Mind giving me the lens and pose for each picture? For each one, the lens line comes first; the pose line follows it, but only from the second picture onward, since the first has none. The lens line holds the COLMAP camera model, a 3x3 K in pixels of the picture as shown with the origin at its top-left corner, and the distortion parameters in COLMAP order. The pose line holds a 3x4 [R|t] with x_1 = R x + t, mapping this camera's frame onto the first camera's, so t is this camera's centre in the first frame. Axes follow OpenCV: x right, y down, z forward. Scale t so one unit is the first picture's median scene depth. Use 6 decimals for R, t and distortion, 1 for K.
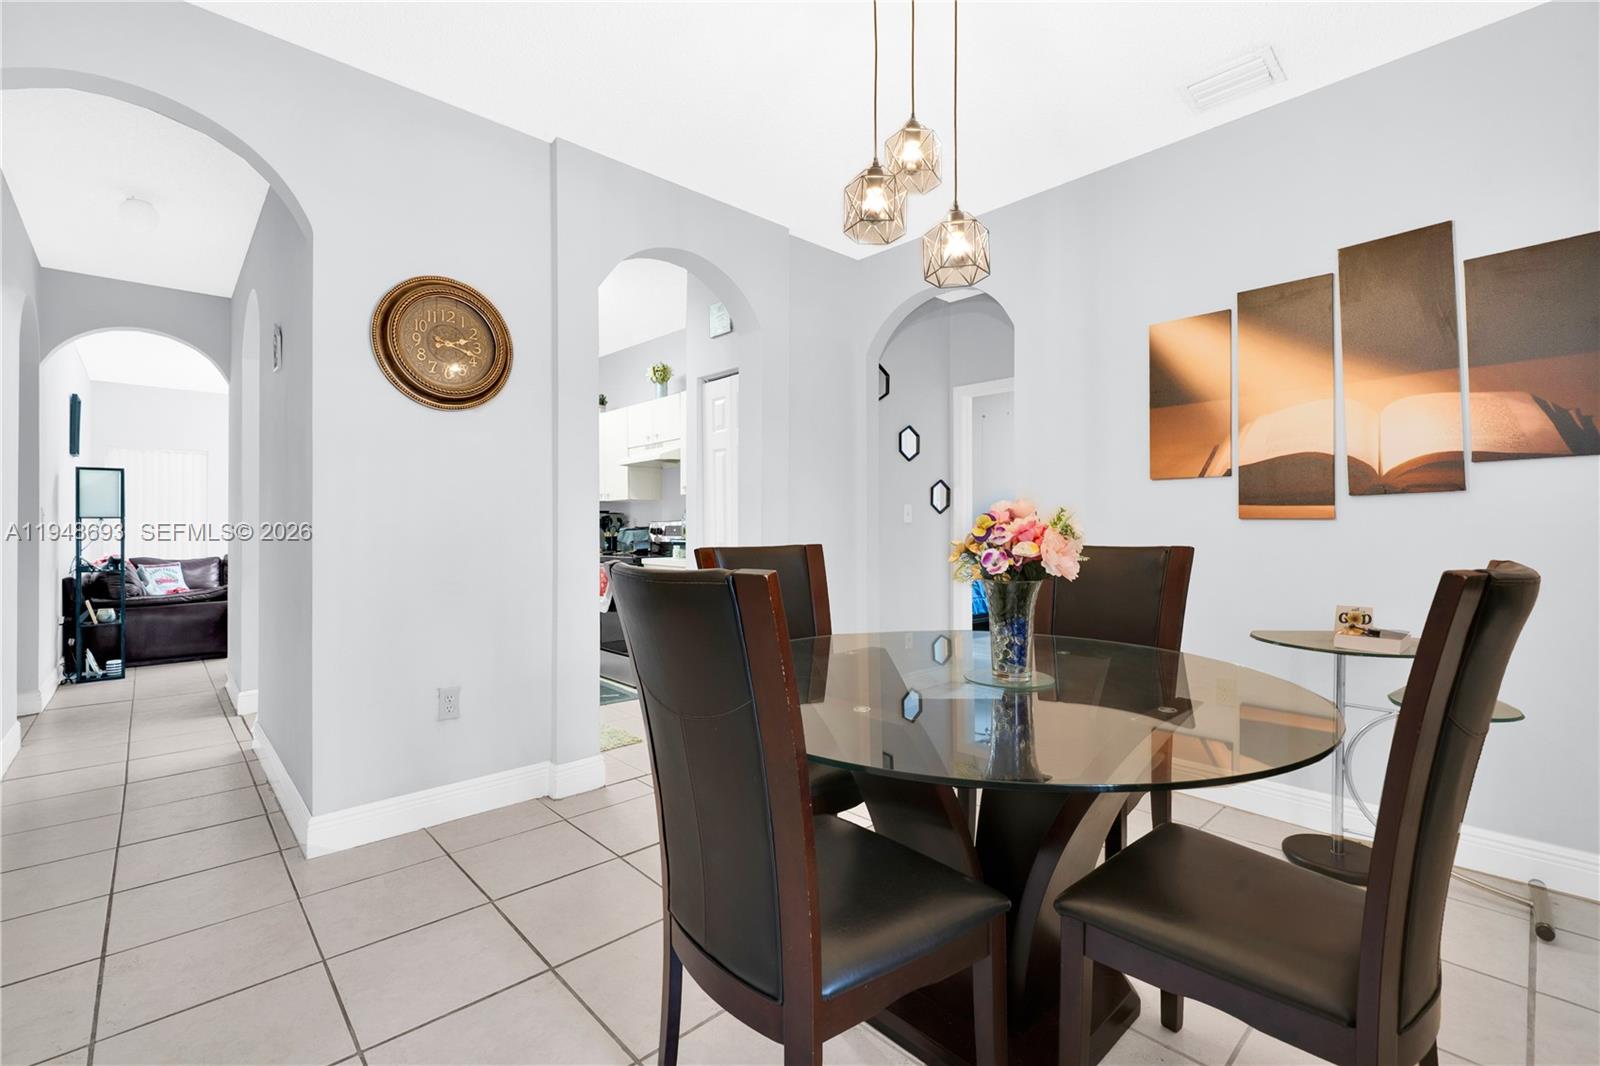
lens RADIAL K [[697.7, 0, 802.5], [0, 697.7, 527.3], [0, 0, 1]] dist [0.000168, 0.000005]
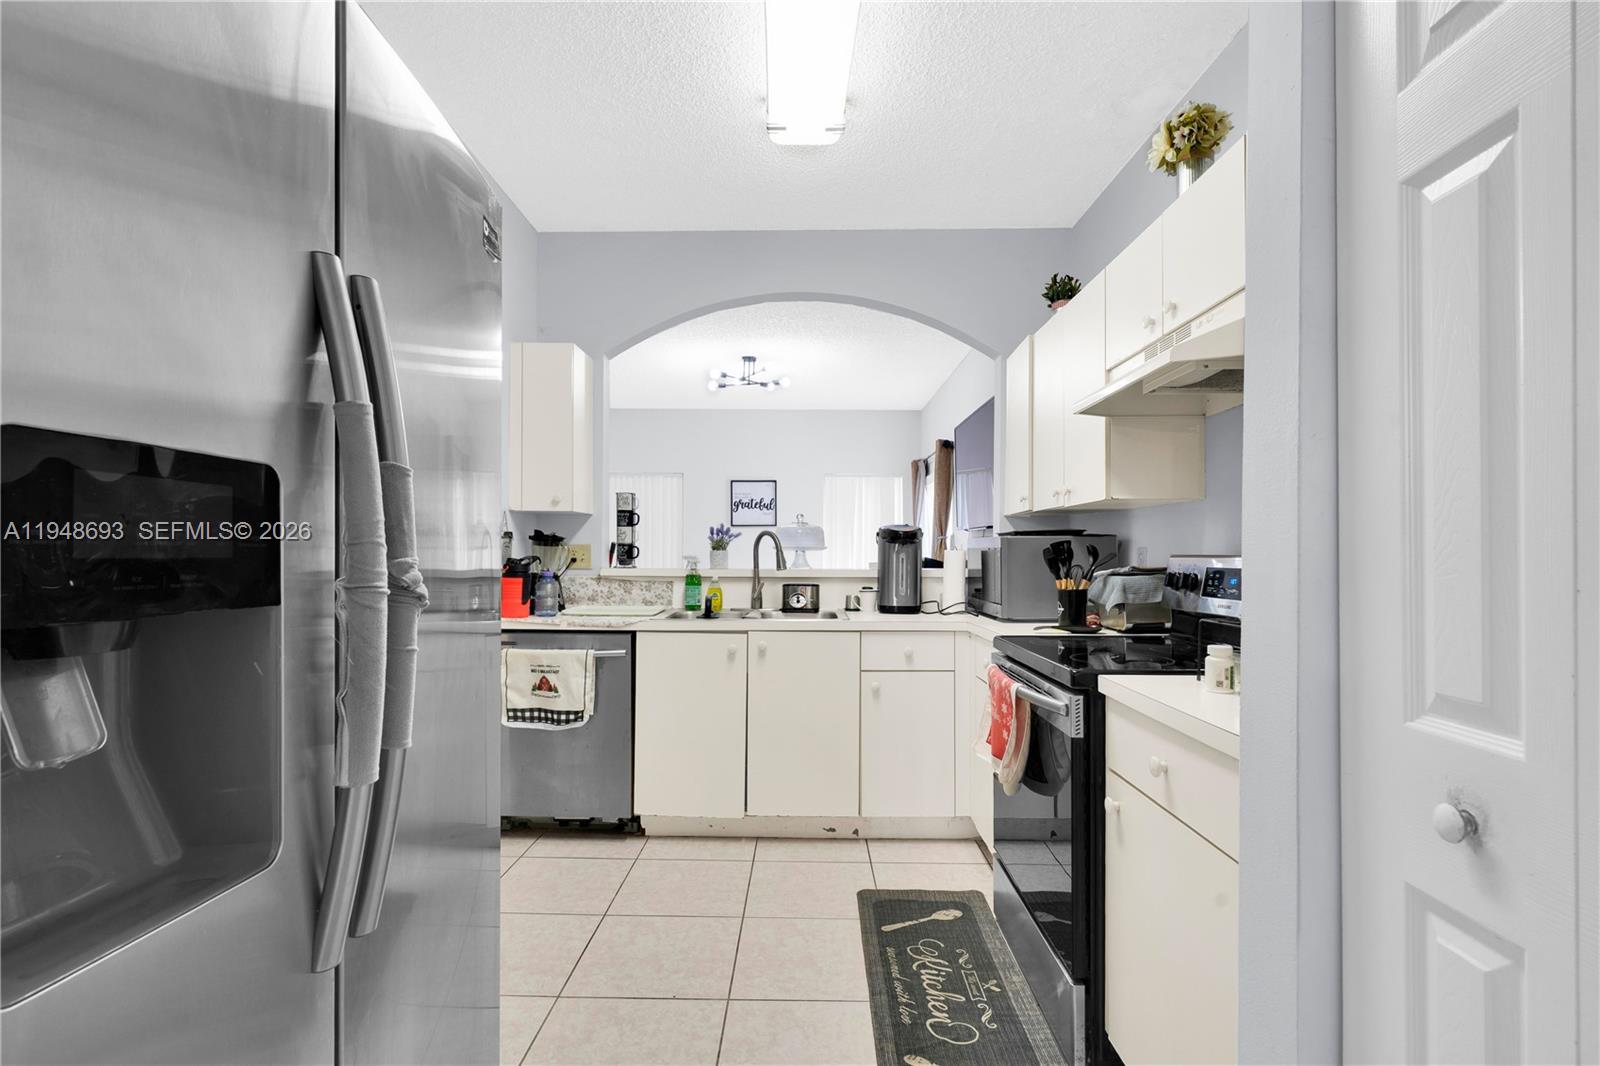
lens RADIAL K [[740.6, 0, 801.2], [0, 740.6, 547.3], [0, 0, 1]] dist [-0.001052, 0.000134]
pose [[0.720184, -0.001378, -0.693781, -0.085771], [-0.006698, 0.999938, -0.008939, -0.007950], [0.693750, 0.011085, 0.720130, 0.597335]]
